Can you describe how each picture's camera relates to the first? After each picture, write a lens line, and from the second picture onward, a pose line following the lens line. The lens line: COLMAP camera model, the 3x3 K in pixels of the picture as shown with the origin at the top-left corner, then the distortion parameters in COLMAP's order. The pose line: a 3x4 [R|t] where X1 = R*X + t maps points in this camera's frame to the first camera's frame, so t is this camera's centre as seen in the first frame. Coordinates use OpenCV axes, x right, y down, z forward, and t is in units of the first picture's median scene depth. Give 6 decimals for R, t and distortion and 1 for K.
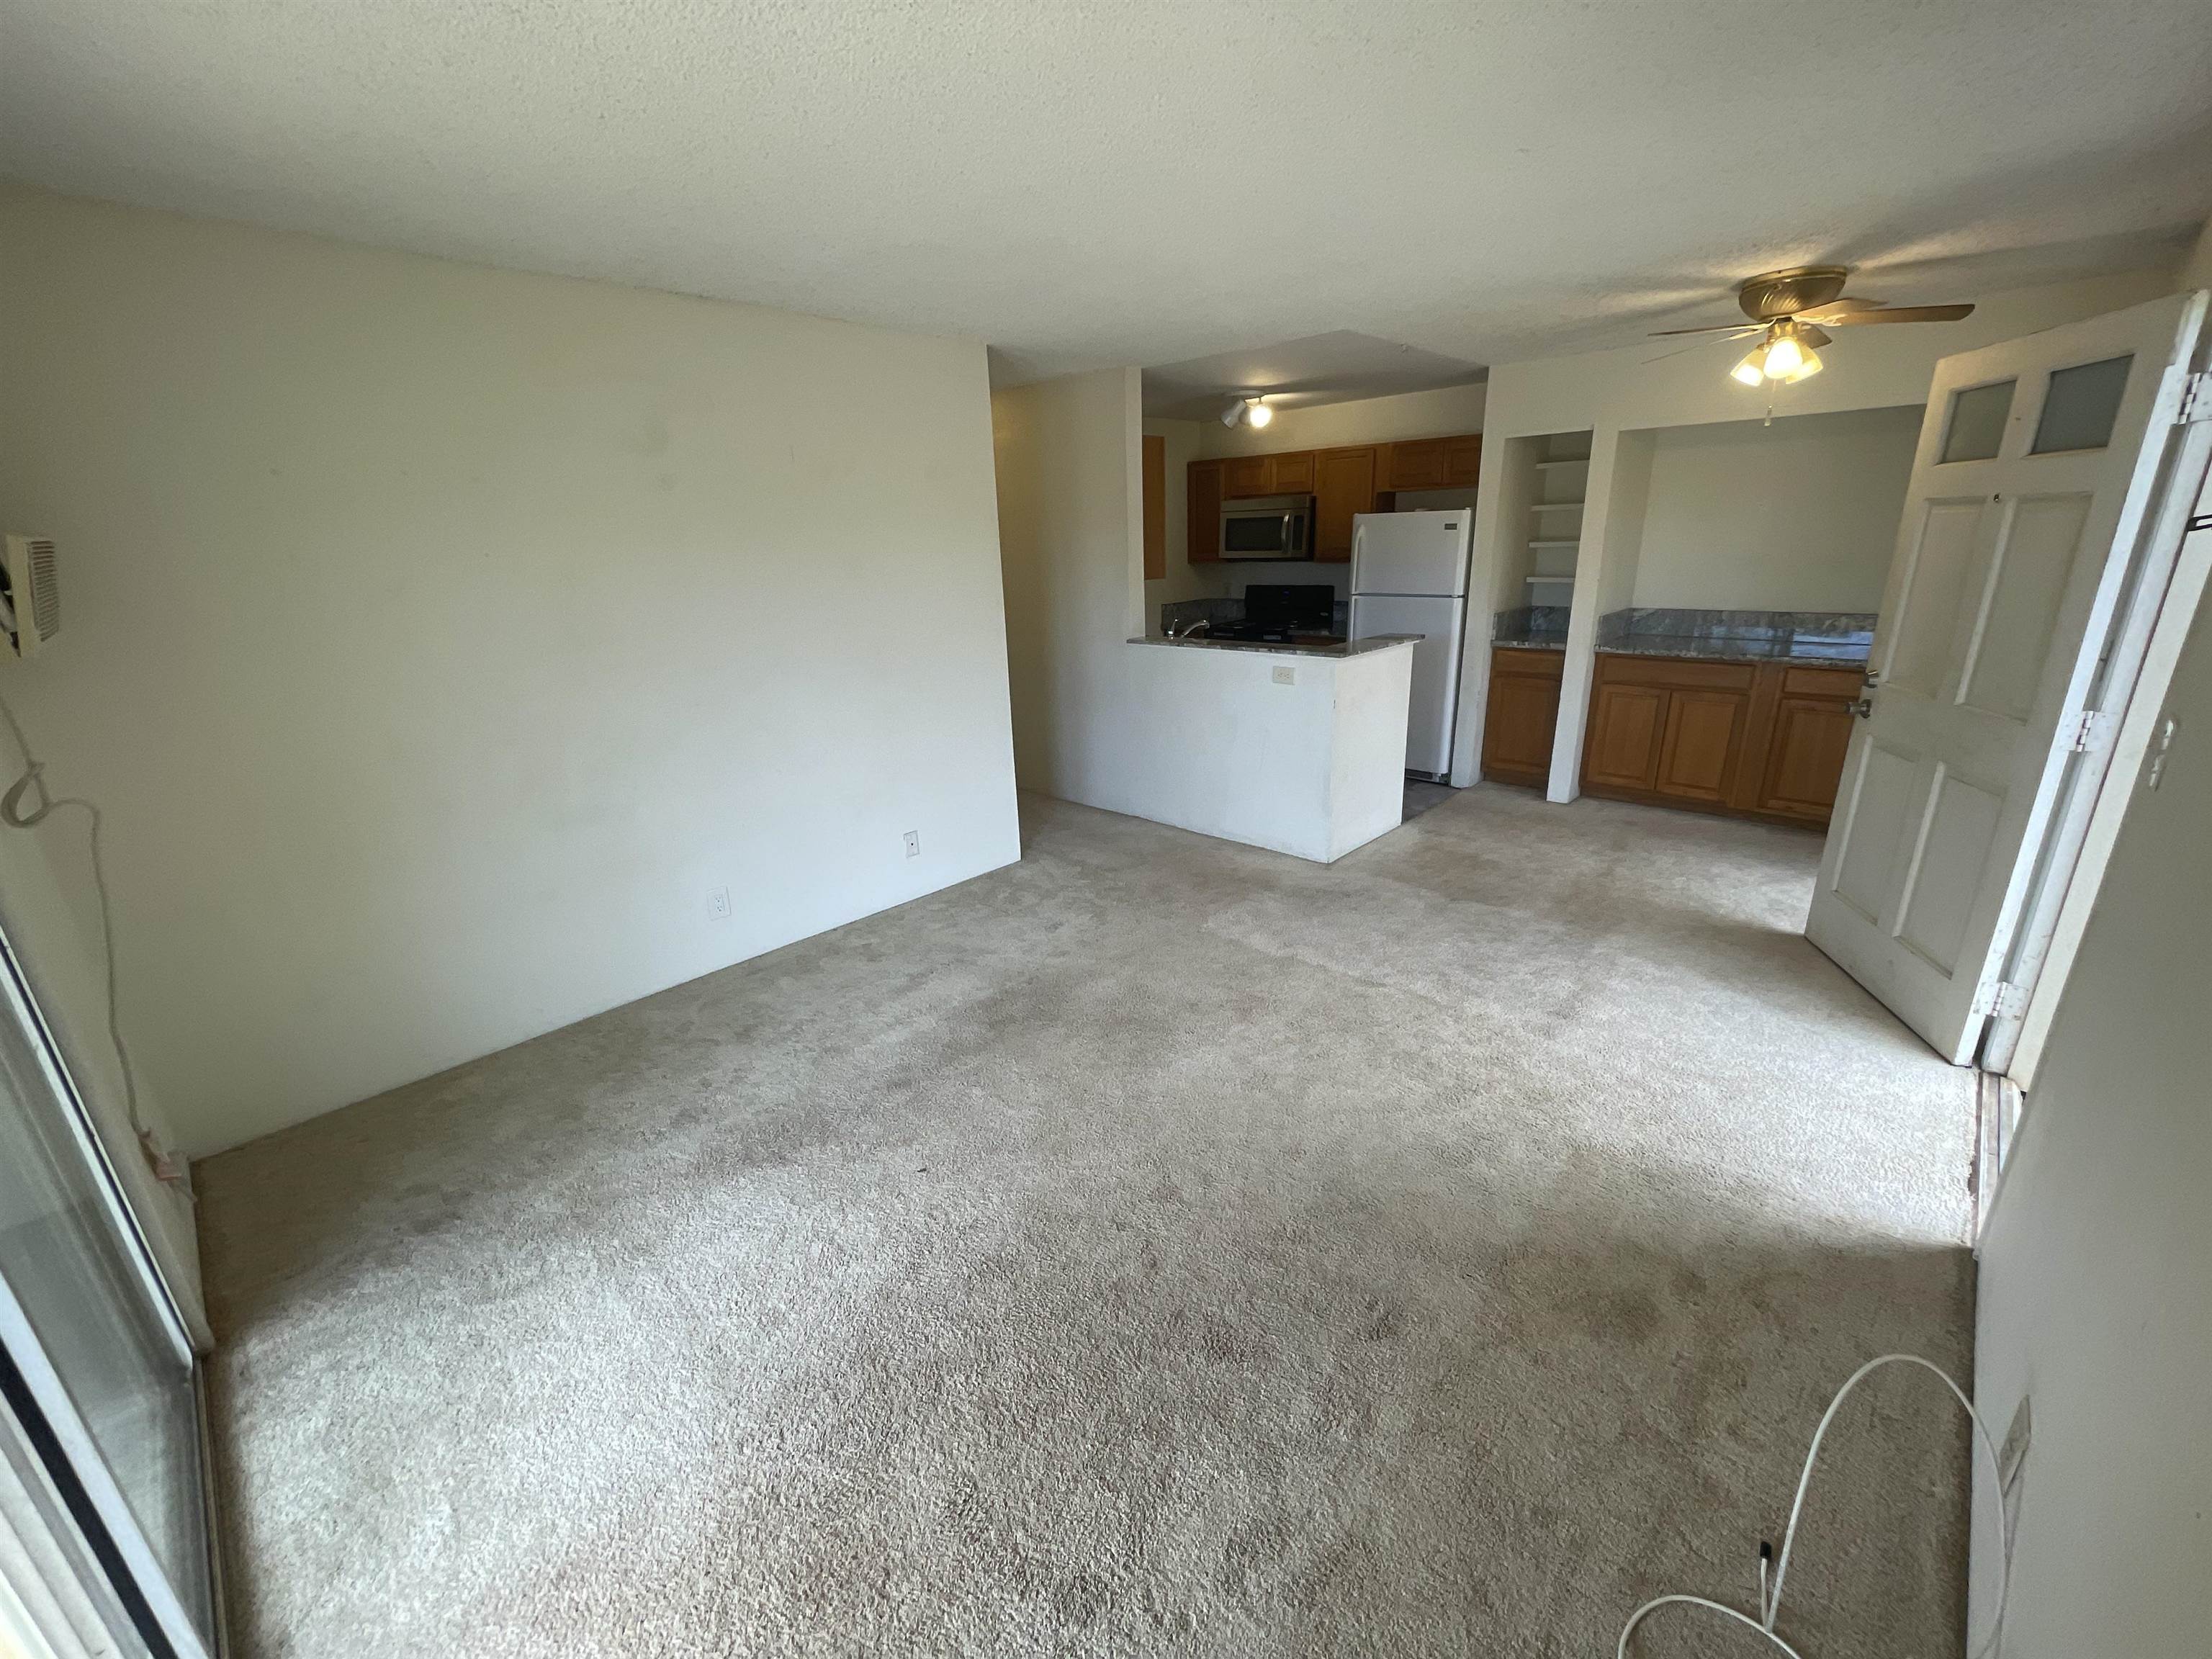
lens RADIAL K [[895.6, 0, 1110.3], [0, 895.6, 825.5], [0, 0, 1]] dist [-0.001391, 0.000258]
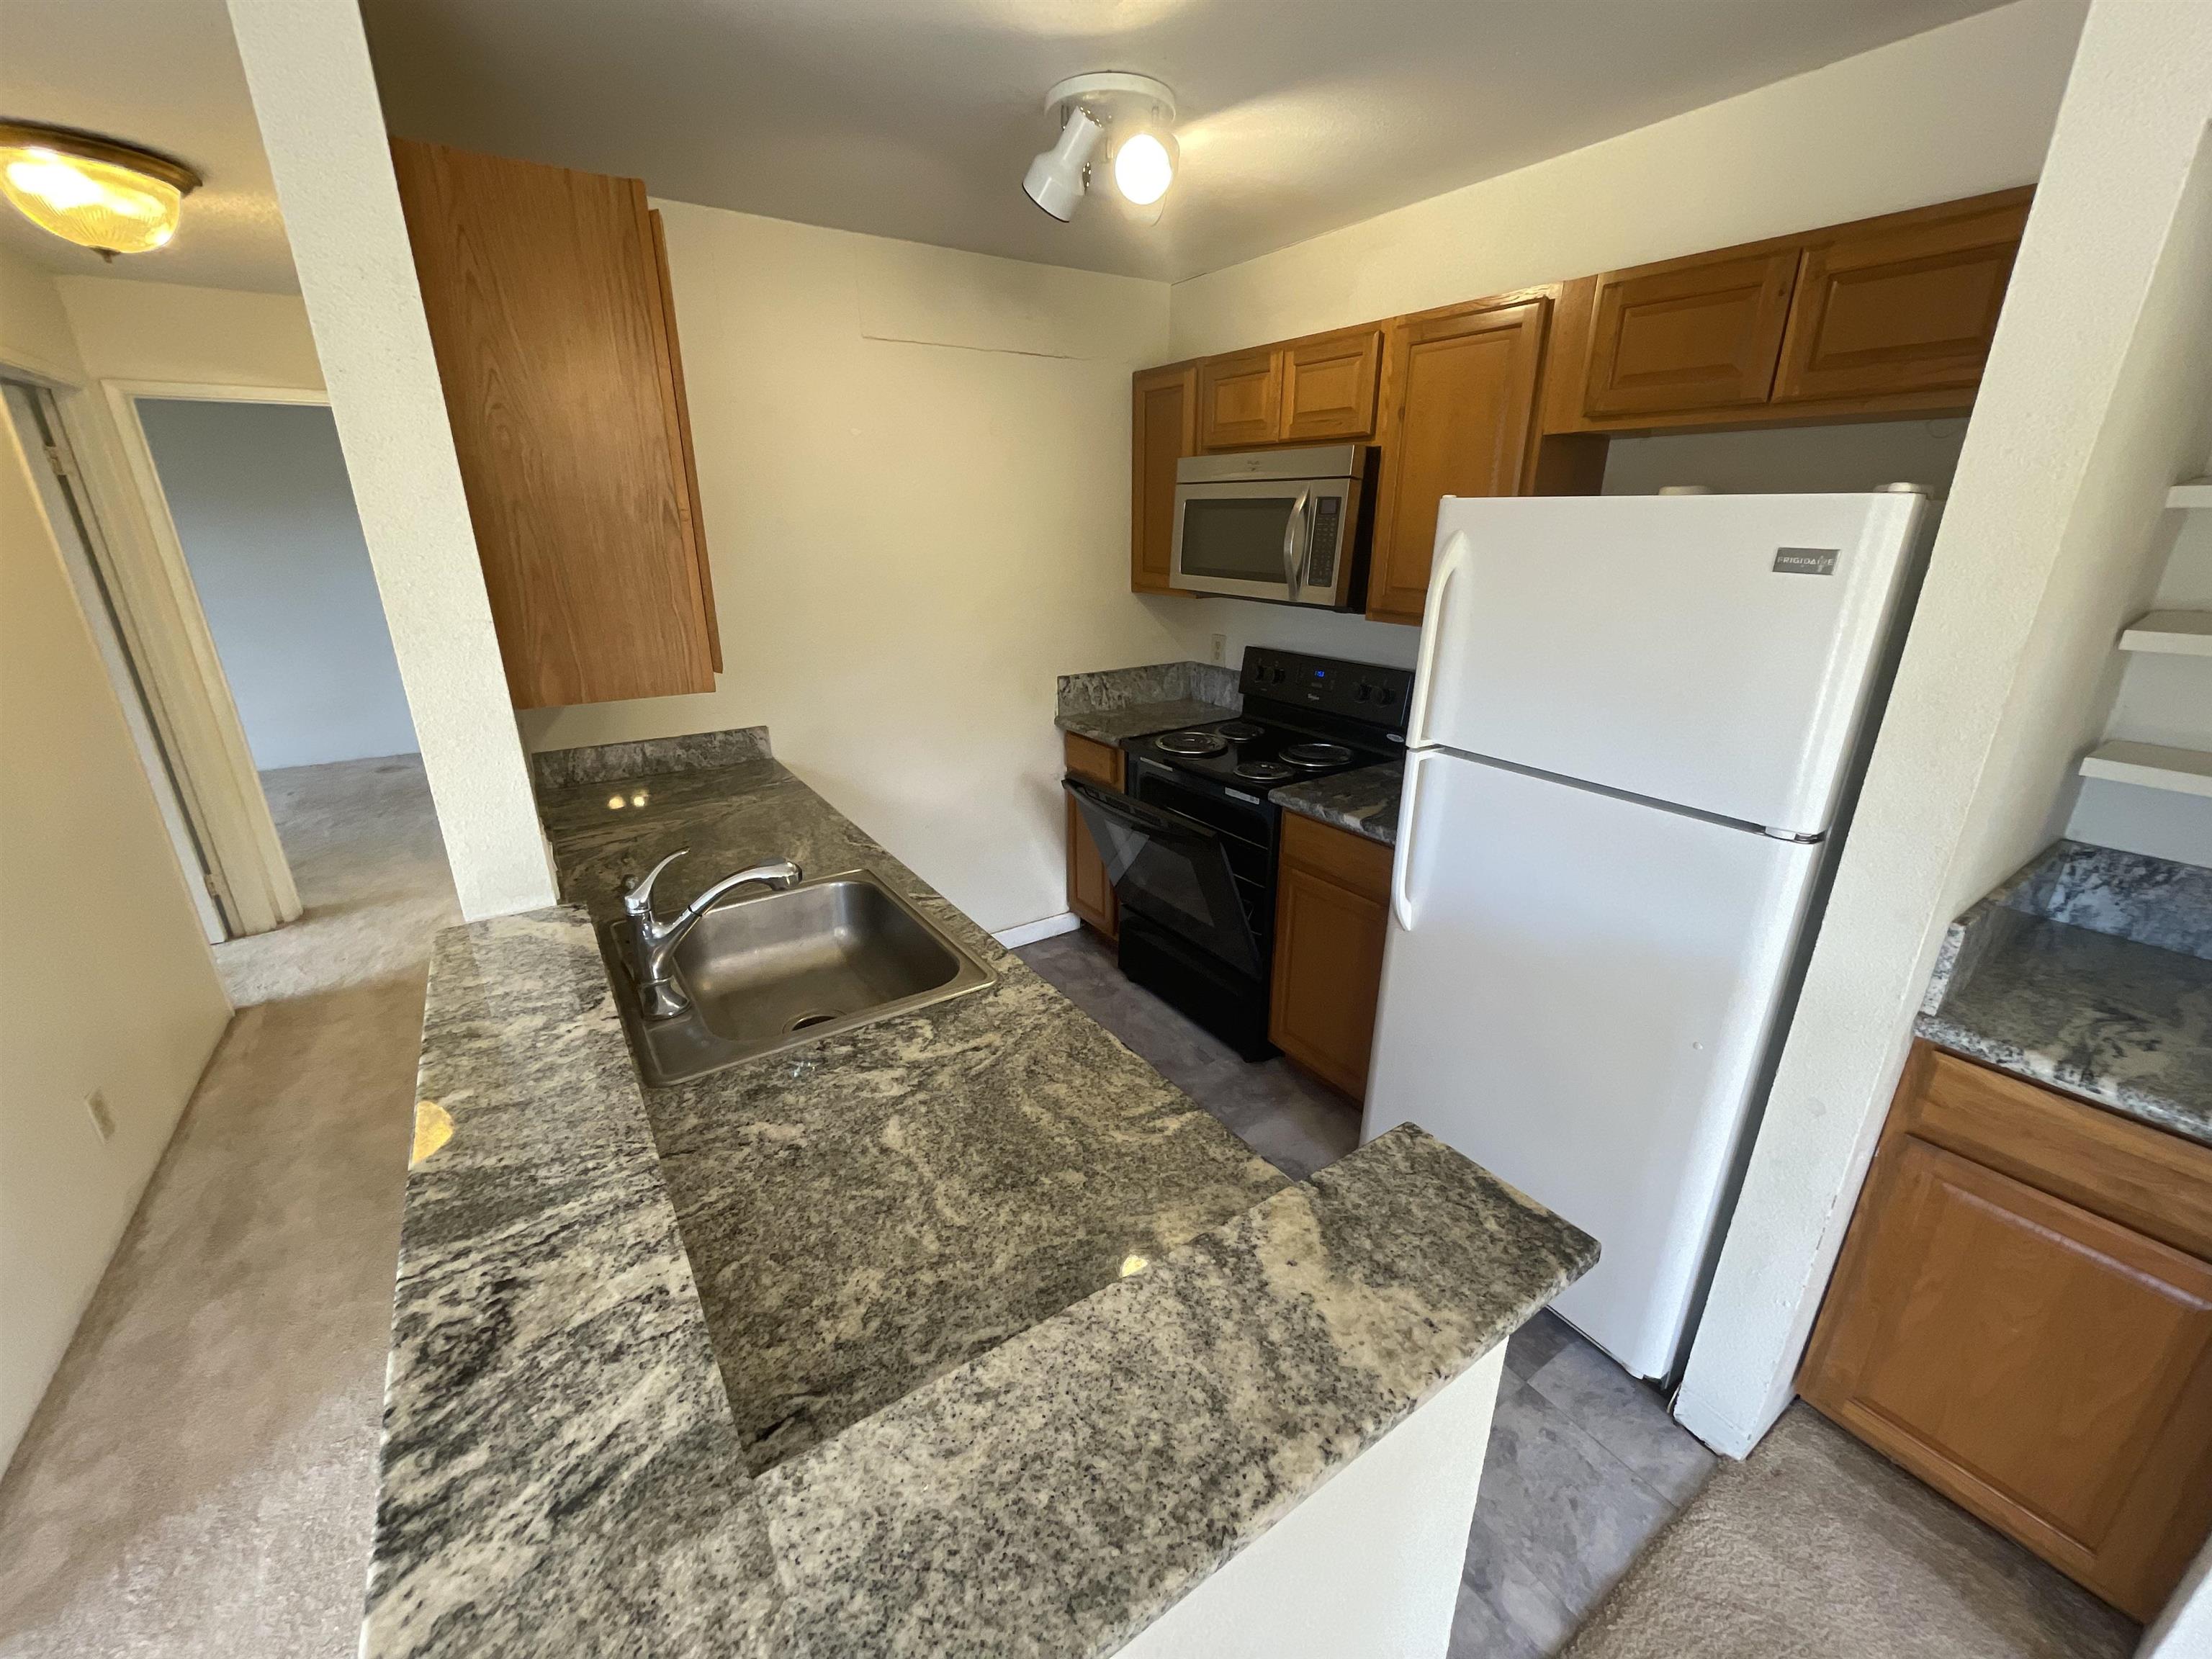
lens RADIAL K [[888.2, 0, 1106.0], [0, 888.2, 829.5], [0, 0, 1]] dist [-0.002272, -0.000241]
pose [[0.973410, 0.105099, -0.203537, 0.304728], [-0.097552, 0.994130, 0.046795, -0.308236], [0.207261, -0.025695, 0.977948, 0.875917]]
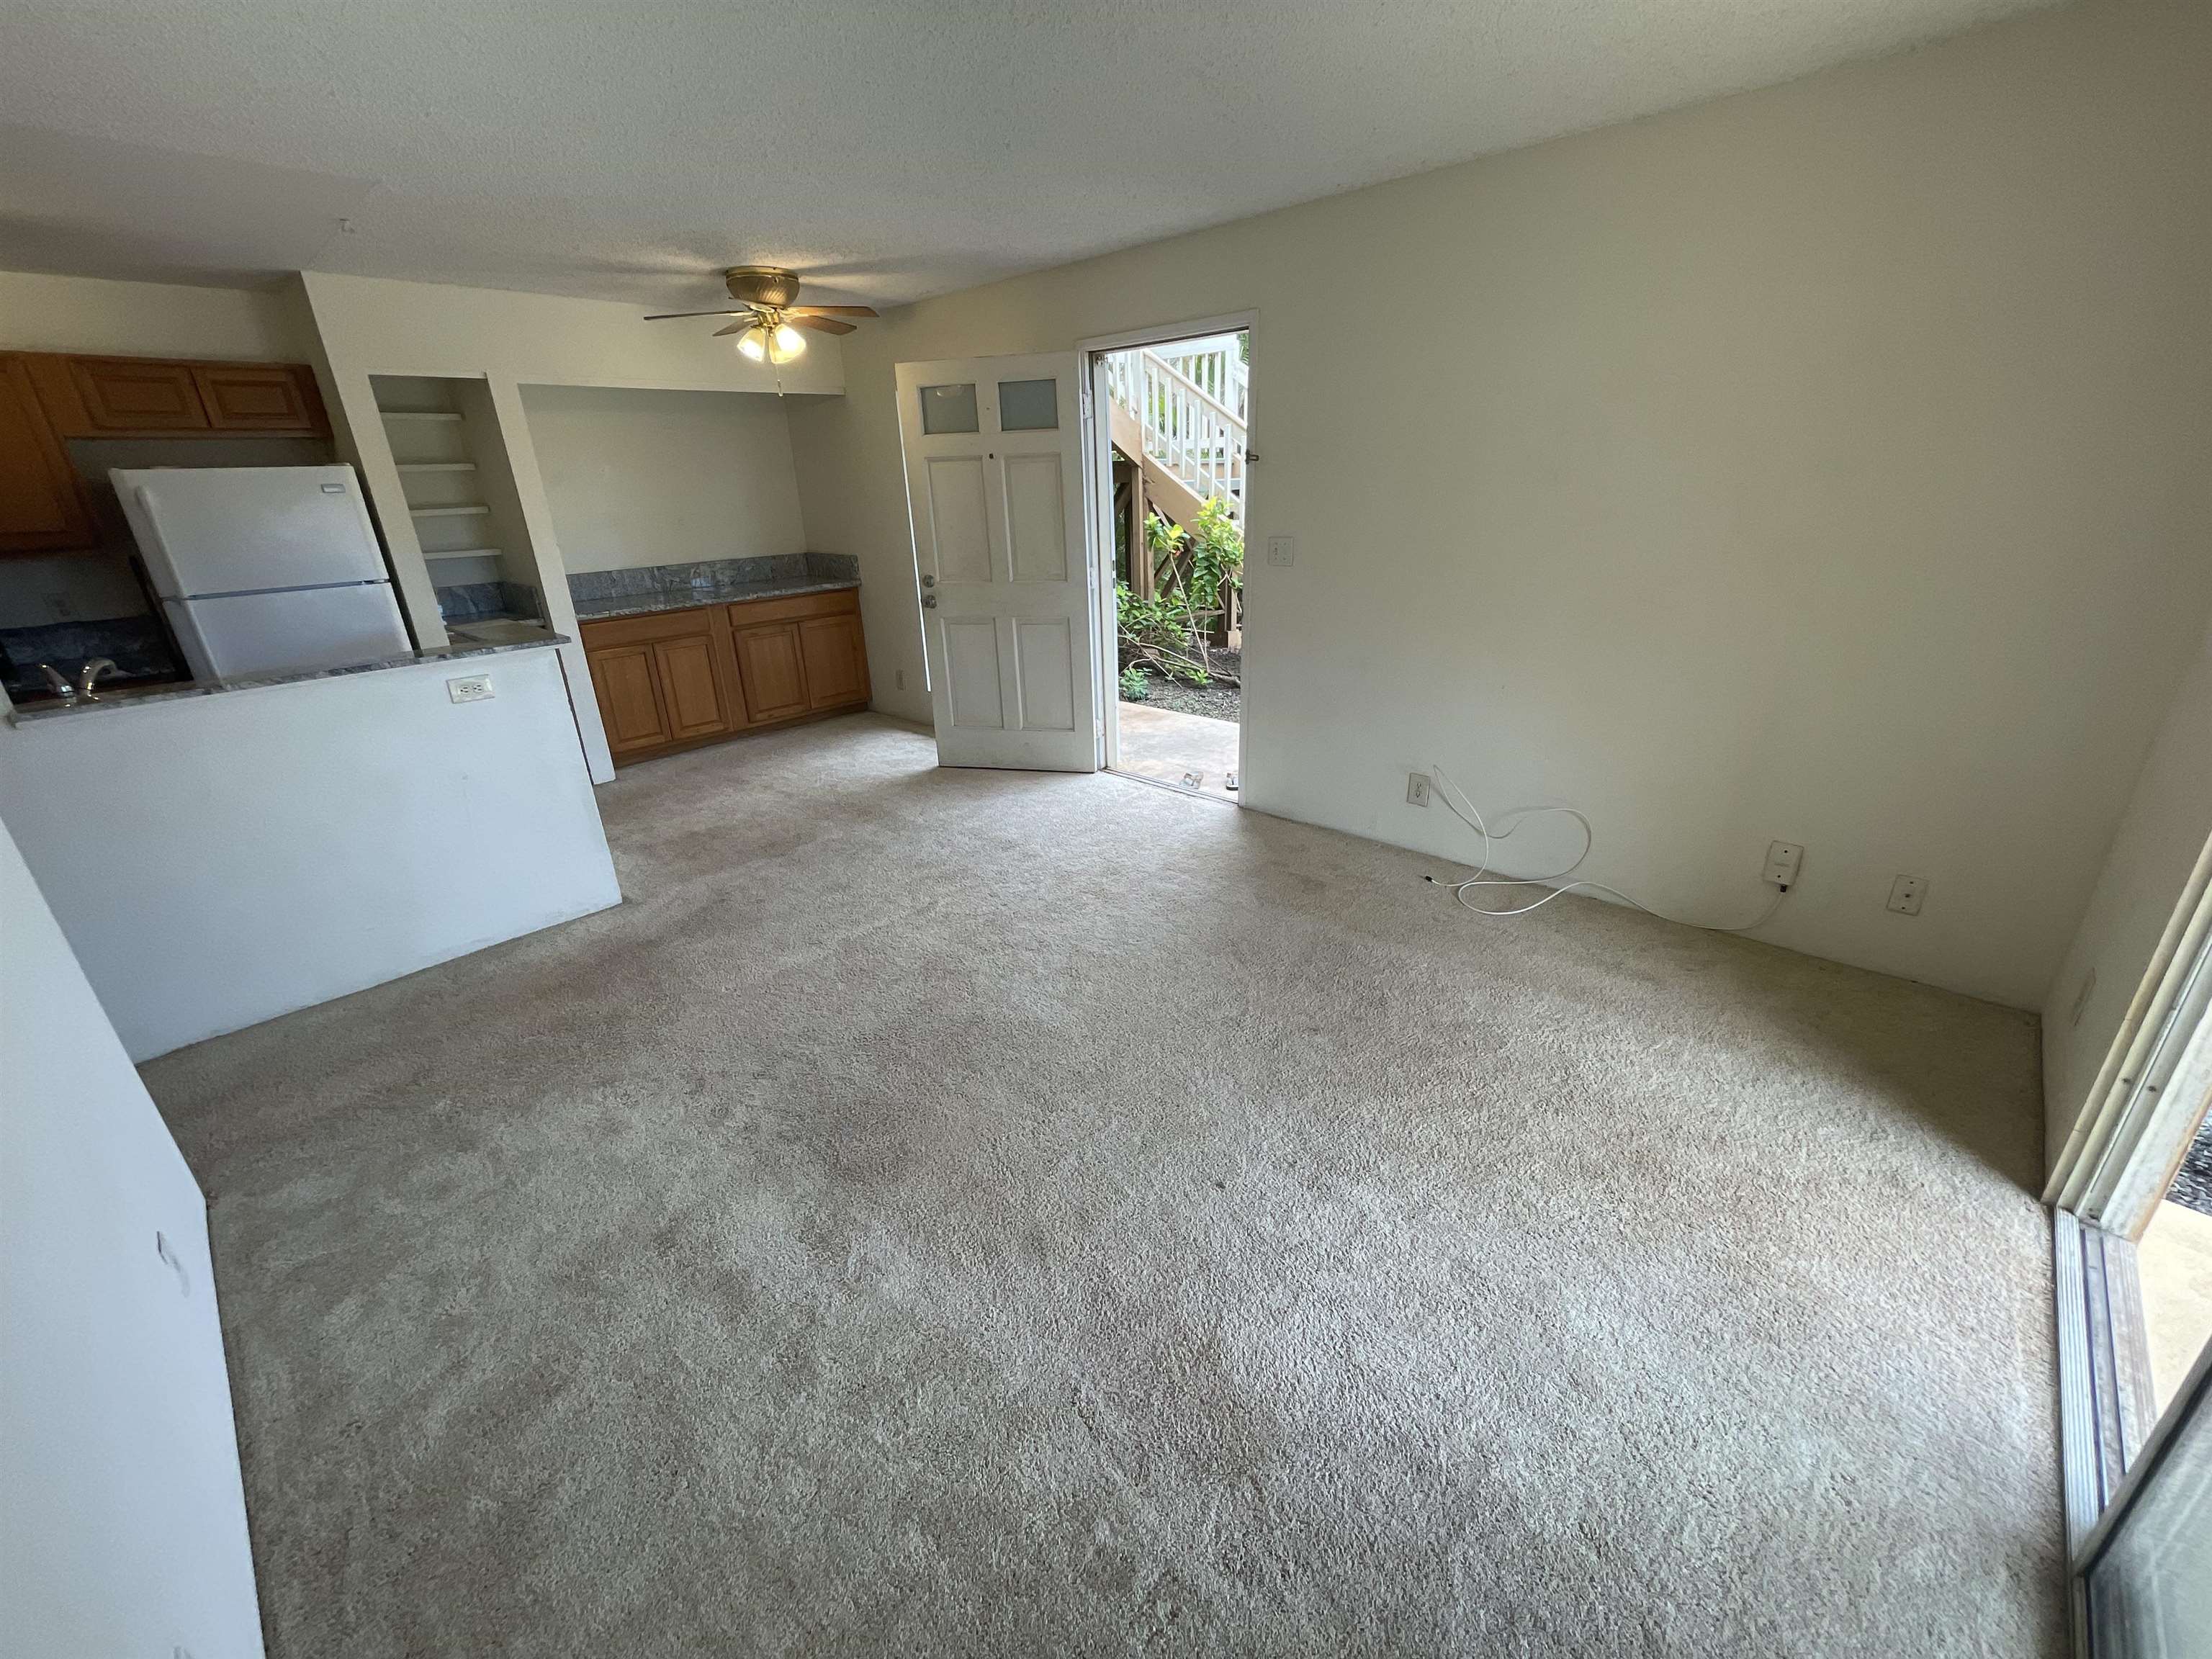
lens RADIAL K [[895.6, 0, 1110.3], [0, 895.6, 825.5], [0, 0, 1]] dist [-0.001391, 0.000258]
pose [[0.001246, -0.337237, 0.941419, -0.493358], [0.342172, 0.884737, 0.316479, -0.124018], [-0.939637, 0.321733, 0.116495, 0.487750]]
